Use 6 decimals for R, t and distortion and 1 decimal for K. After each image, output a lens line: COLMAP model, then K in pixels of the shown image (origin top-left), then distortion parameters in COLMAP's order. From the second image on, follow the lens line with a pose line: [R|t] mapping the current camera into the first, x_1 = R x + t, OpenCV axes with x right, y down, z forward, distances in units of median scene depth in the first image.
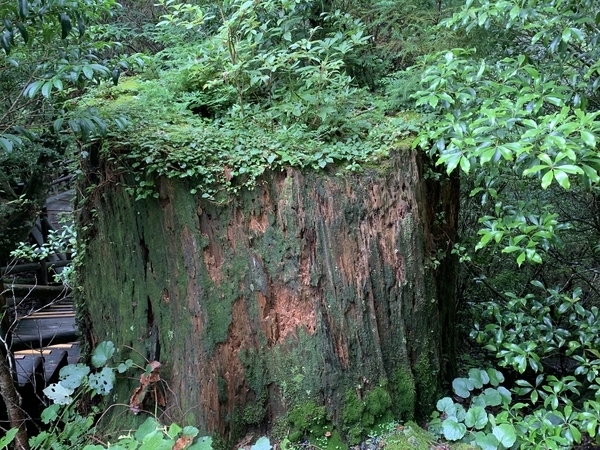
lens RADIAL K [[528.2, 0, 300.0], [0, 528.2, 224.5], [0, 0, 1]] dist [0.013384, -0.021266]
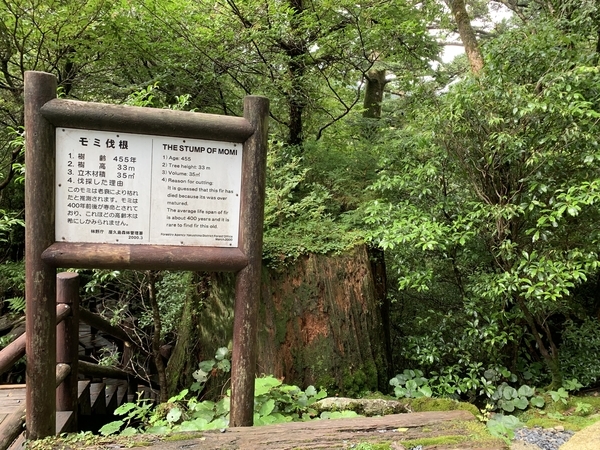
lens RADIAL K [[453.4, 0, 300.4], [0, 453.4, 225.0], [0, 0, 1]] dist [0.010329, -0.011482]
pose [[0.987980, -0.034467, 0.150689, -0.313799], [0.074789, 0.959716, -0.270836, 0.258883], [-0.135284, 0.278850, 0.950758, -0.717639]]
